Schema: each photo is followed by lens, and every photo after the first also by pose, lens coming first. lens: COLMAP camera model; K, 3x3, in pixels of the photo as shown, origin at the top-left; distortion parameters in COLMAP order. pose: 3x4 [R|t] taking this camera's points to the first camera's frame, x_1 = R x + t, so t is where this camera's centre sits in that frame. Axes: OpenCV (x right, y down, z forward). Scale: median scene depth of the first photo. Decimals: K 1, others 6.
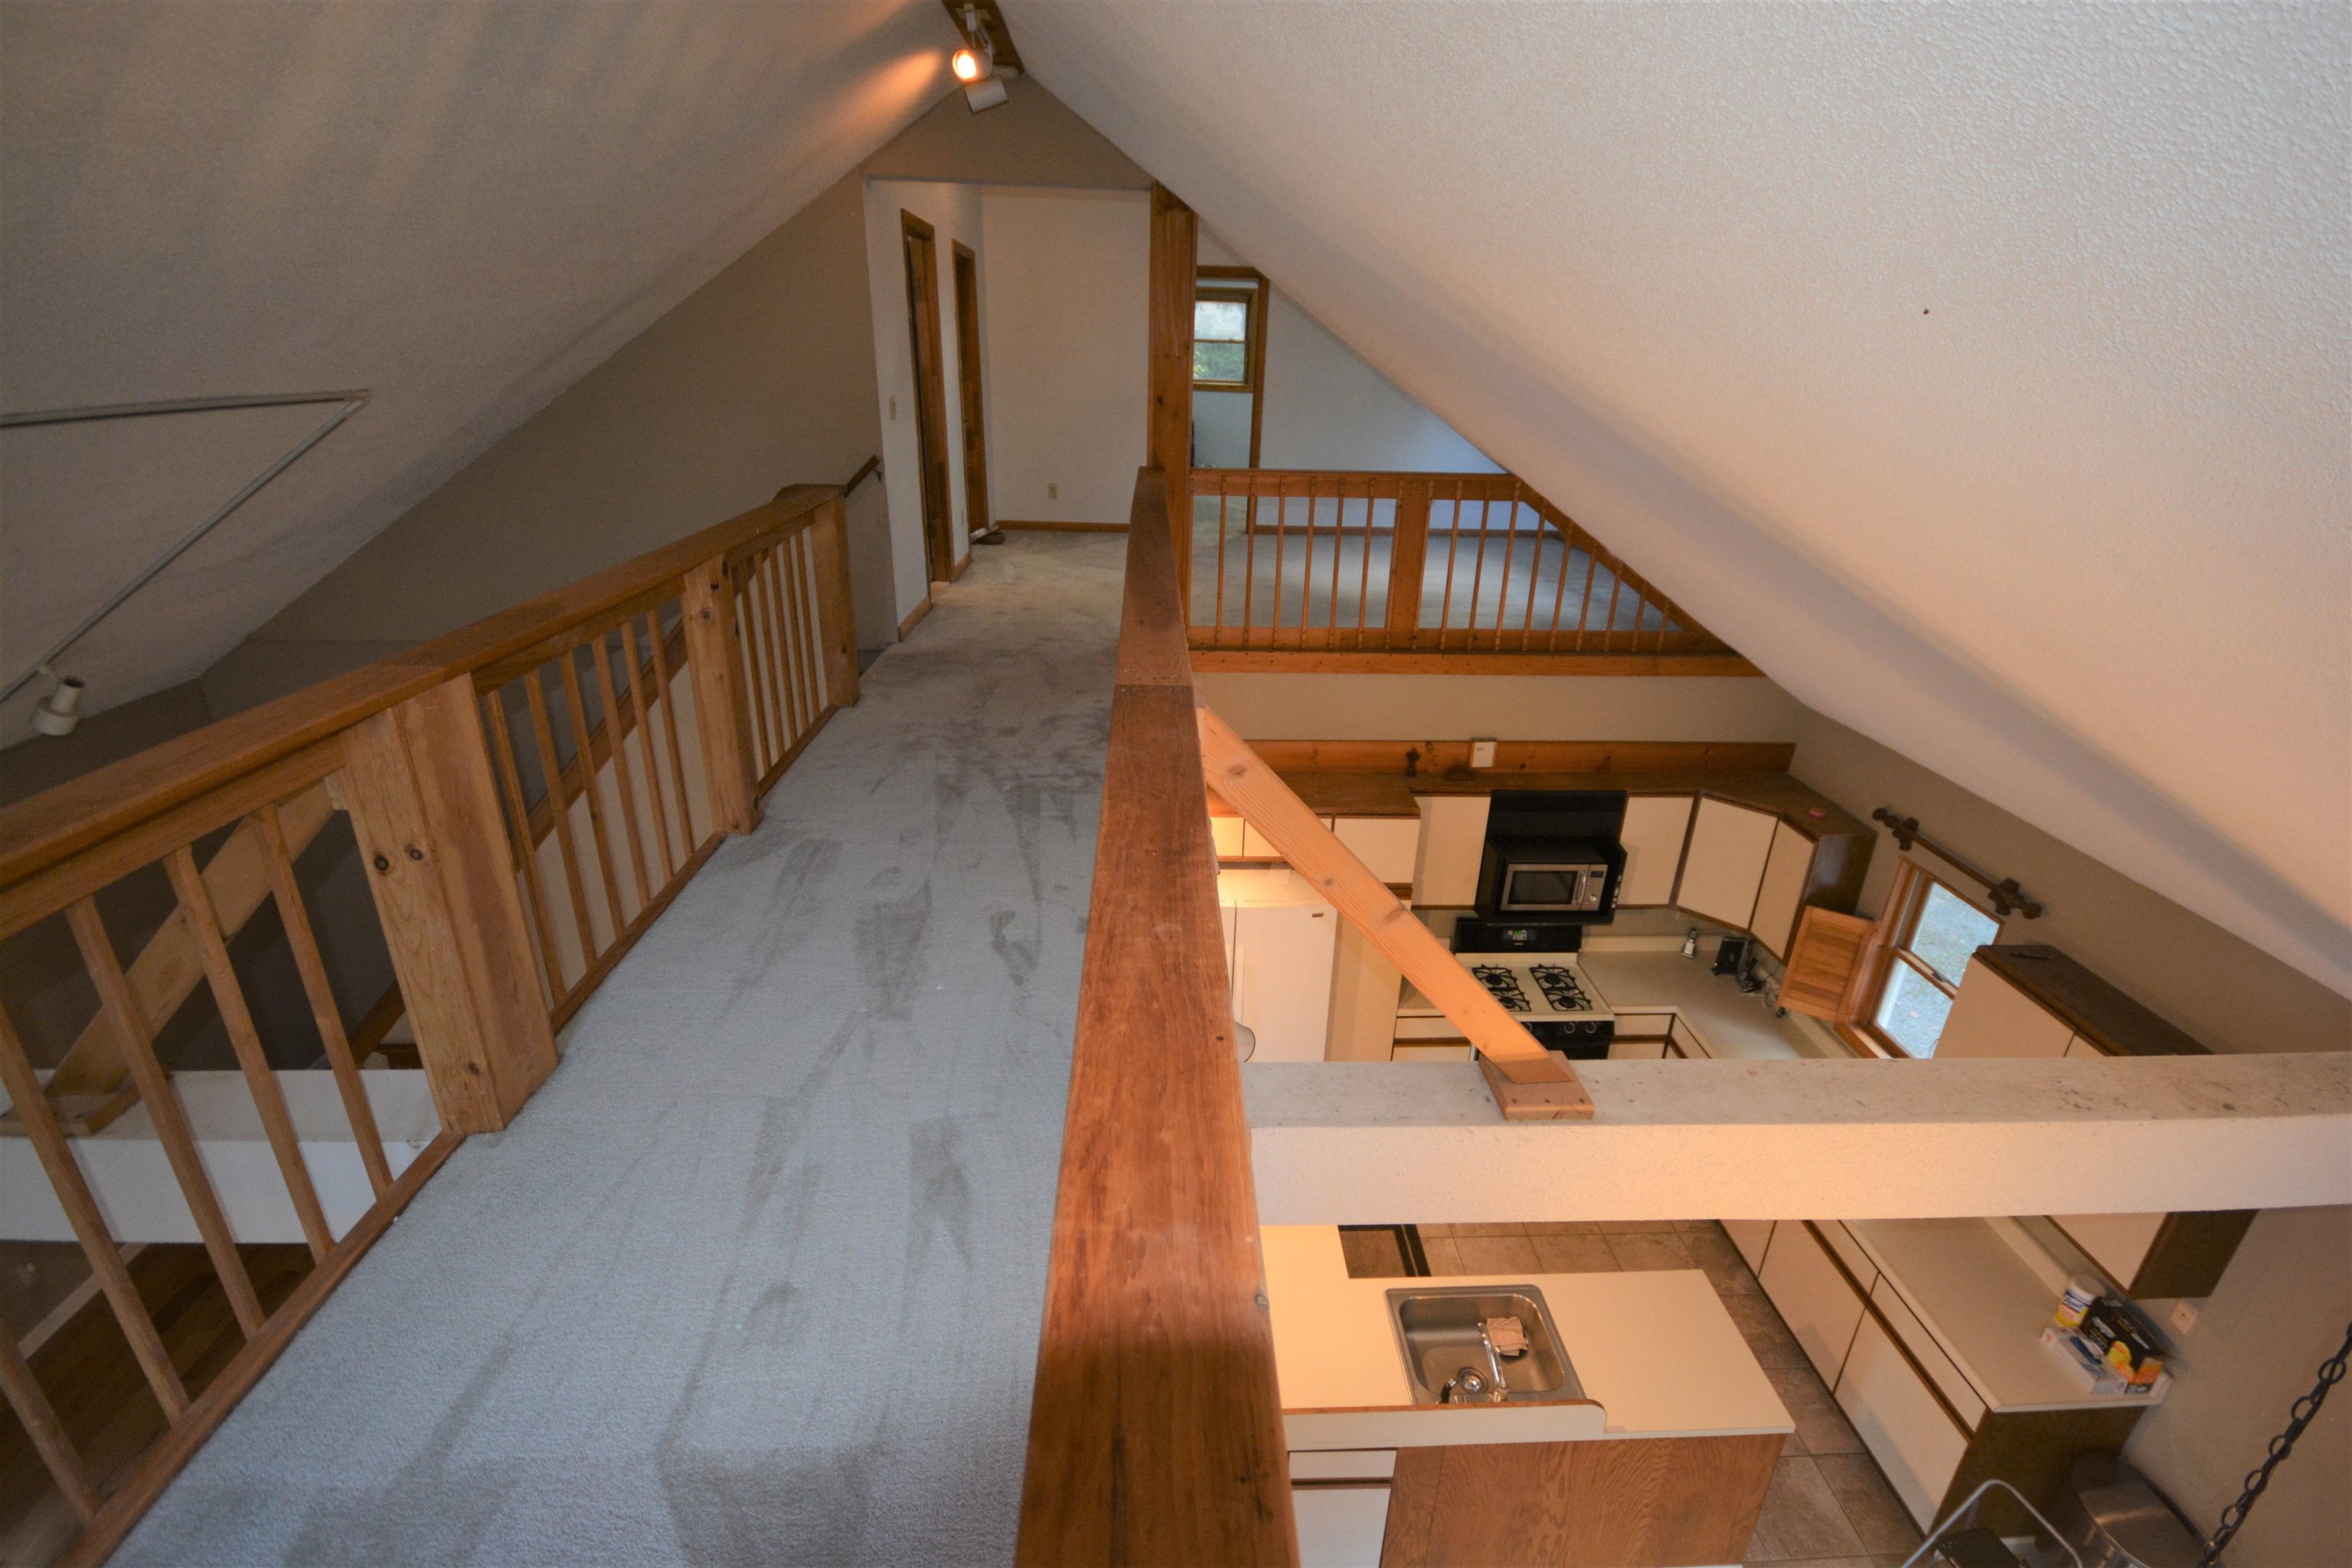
lens RADIAL K [[1061.4, 0, 1175.8], [0, 1061.4, 771.4], [0, 0, 1]] dist [-0.001632, -0.004962]
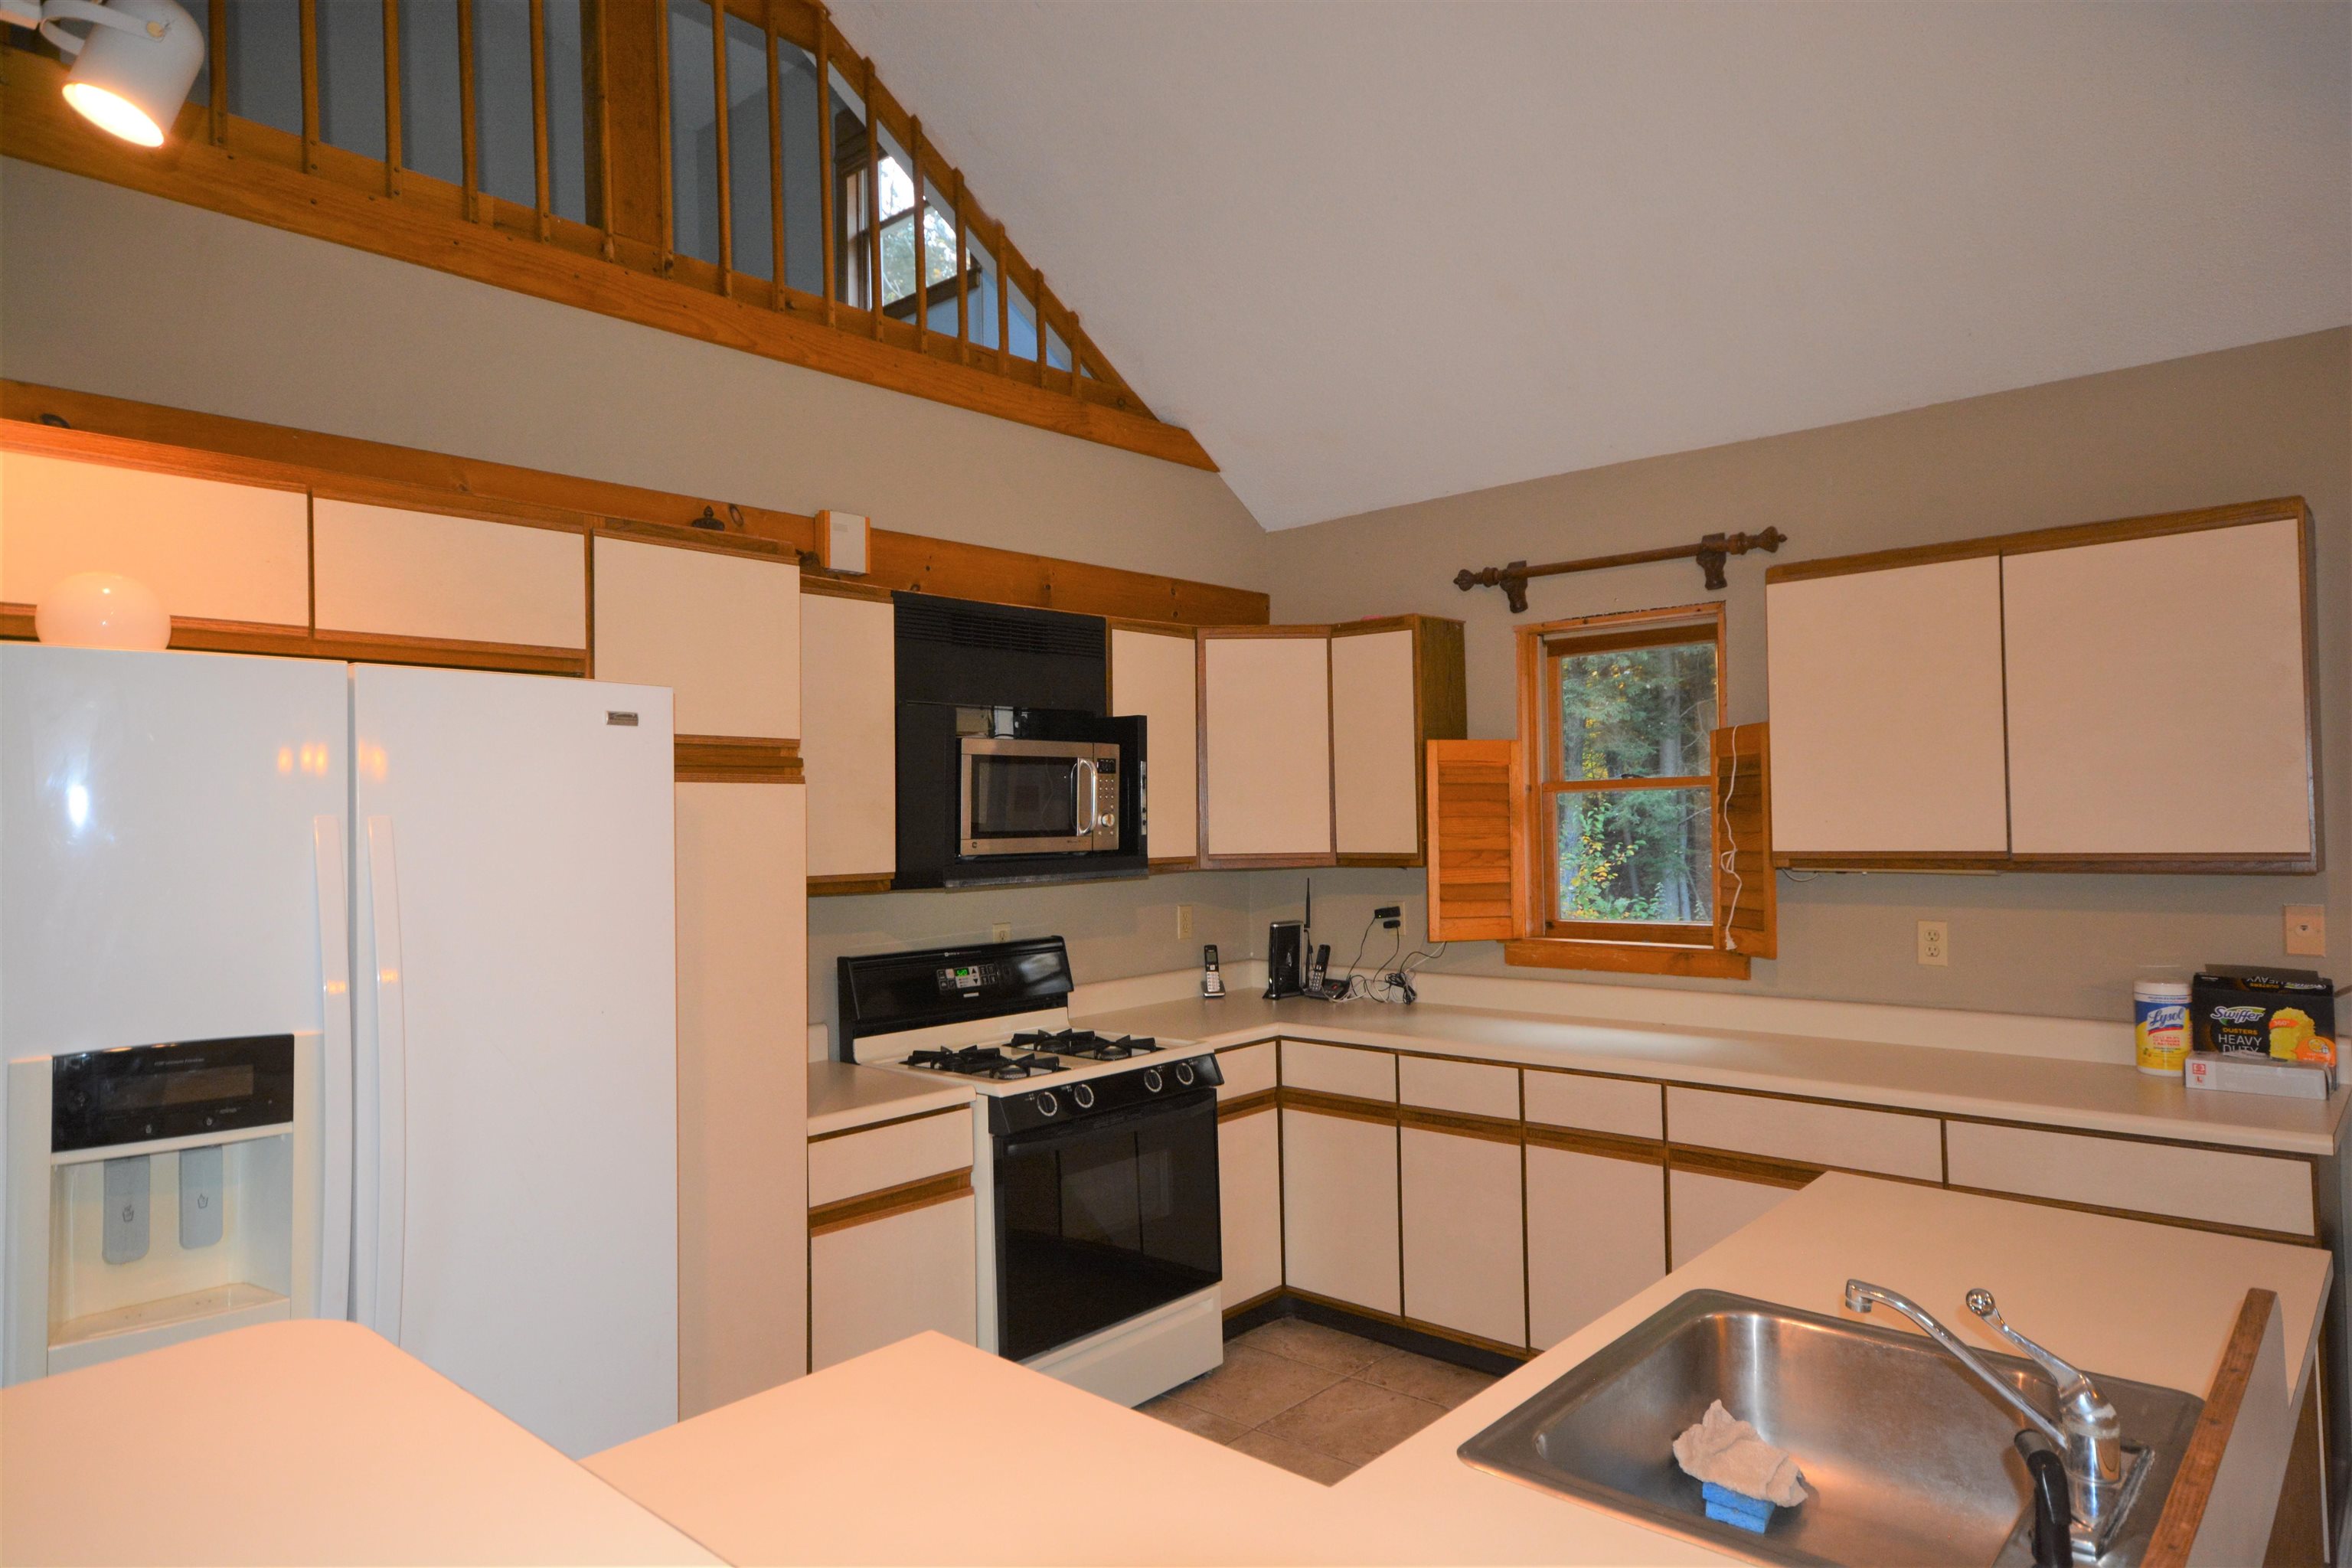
lens RADIAL K [[1400.5, 0, 1189.4], [0, 1400.5, 794.8], [0, 0, 1]] dist [0.004187, 0.001819]
pose [[0.698279, -0.026893, 0.715321, -0.054235], [0.307943, 0.913385, -0.266268, 0.317420], [-0.646203, 0.406207, 0.646079, 0.586362]]
